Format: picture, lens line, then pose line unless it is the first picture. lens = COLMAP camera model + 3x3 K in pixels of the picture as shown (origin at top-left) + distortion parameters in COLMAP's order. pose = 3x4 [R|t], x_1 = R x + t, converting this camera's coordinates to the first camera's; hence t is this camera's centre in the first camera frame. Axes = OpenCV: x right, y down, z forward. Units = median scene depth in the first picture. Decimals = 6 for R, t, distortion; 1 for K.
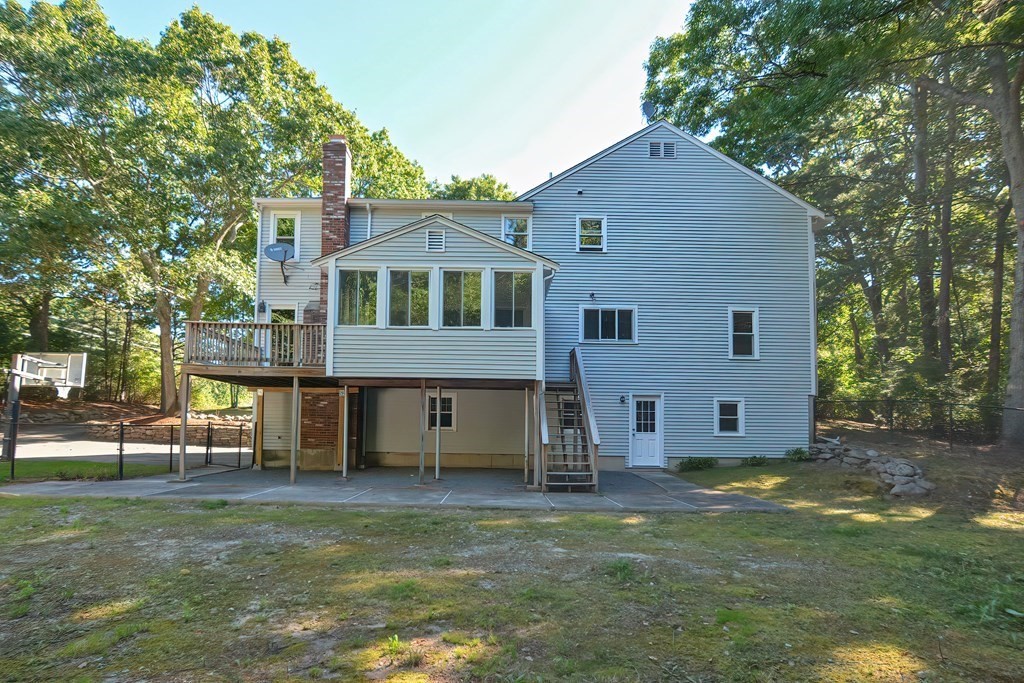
lens RADIAL K [[515.6, 0, 512.7], [0, 515.6, 394.8], [0, 0, 1]] dist [-0.068964, -0.000090]
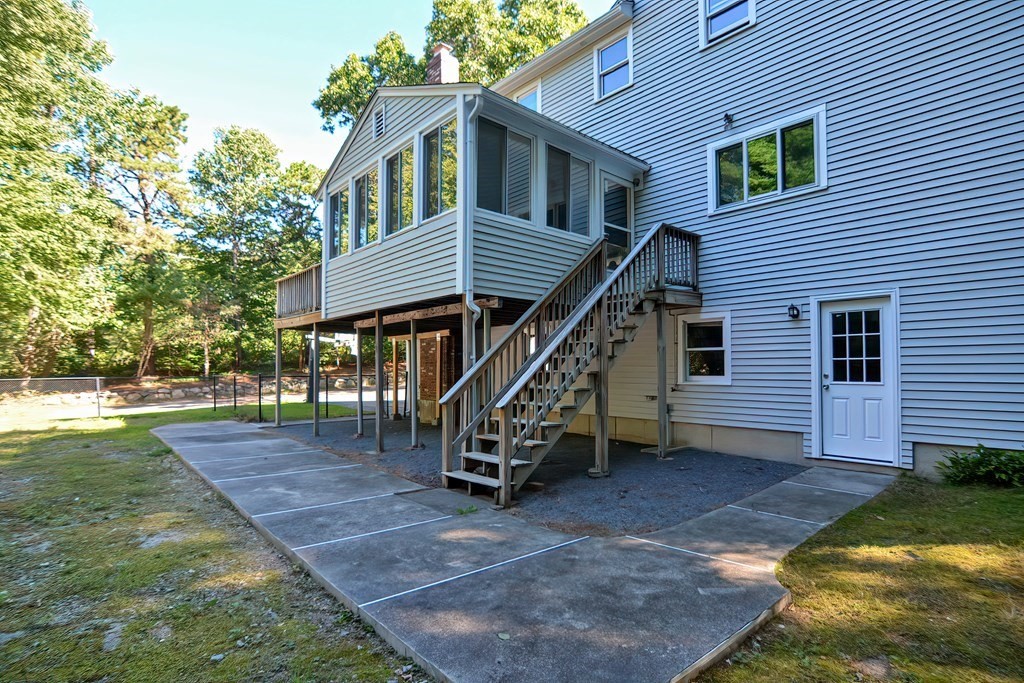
lens RADIAL K [[518.0, 0, 508.8], [0, 518.0, 359.2], [0, 0, 1]] dist [-0.031027, -0.000118]
pose [[0.653614, -0.031623, -0.756167, 0.396968], [0.052651, 0.998606, 0.003748, 0.035855], [0.754994, -0.042263, 0.654368, 0.486161]]
